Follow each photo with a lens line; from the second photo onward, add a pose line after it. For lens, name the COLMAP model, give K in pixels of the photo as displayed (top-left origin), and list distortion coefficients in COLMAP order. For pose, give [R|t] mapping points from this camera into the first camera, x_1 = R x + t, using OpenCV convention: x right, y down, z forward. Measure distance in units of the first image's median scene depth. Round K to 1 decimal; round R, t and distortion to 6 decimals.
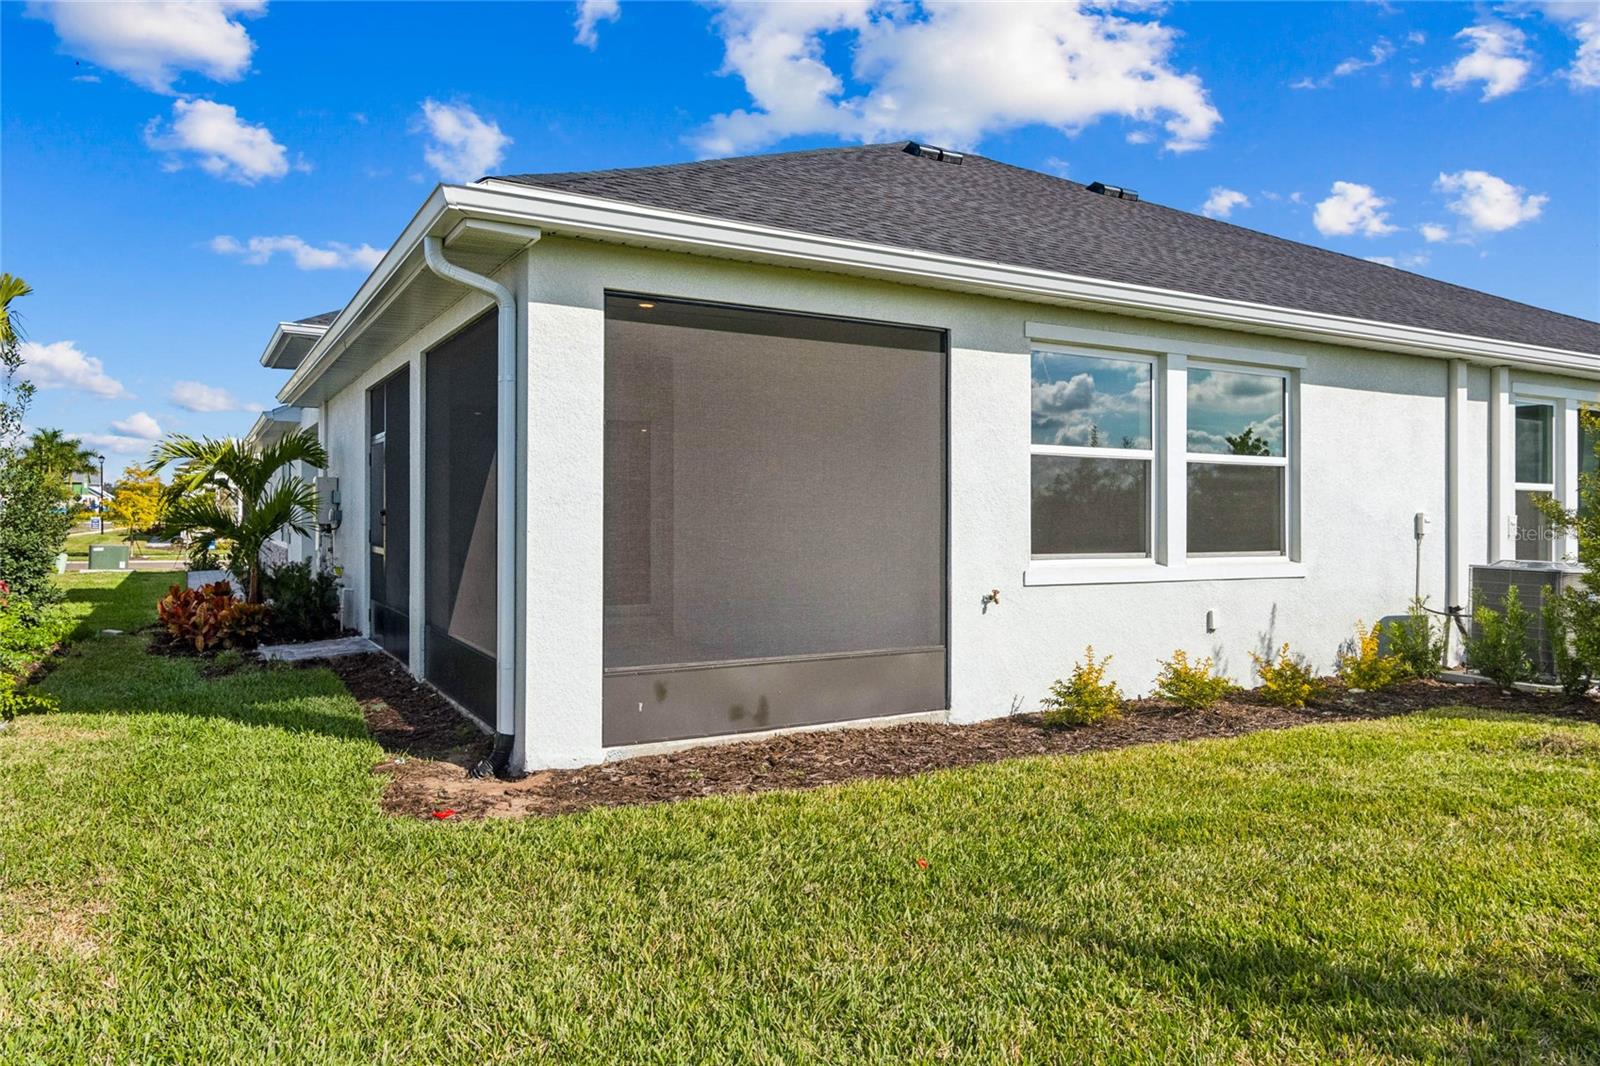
lens RADIAL K [[1060.3, 0, 818.0], [0, 1060.3, 523.7], [0, 0, 1]] dist [0.002368, -0.000016]
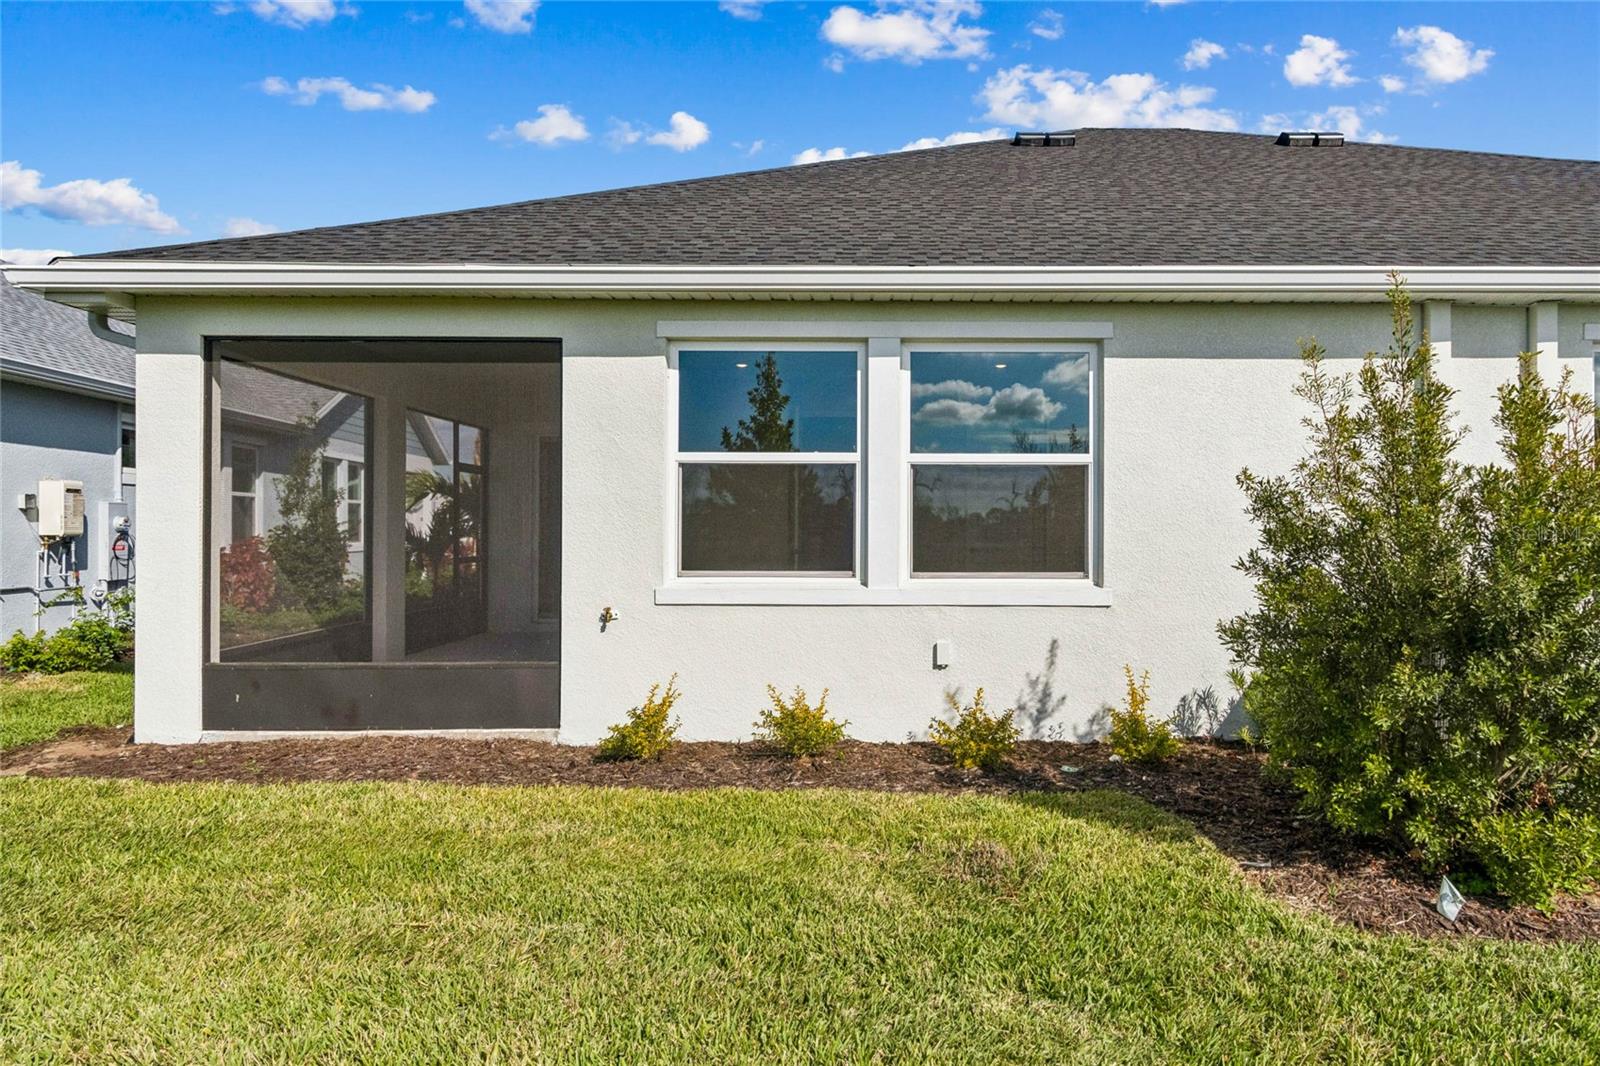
lens RADIAL K [[920.9, 0, 807.4], [0, 920.9, 540.1], [0, 0, 1]] dist [-0.002270, -0.001491]
pose [[0.869548, -0.003618, -0.493834, 0.692138], [-0.000762, 0.999962, -0.008669, 0.008927], [0.493847, 0.007914, 0.869513, 0.352818]]
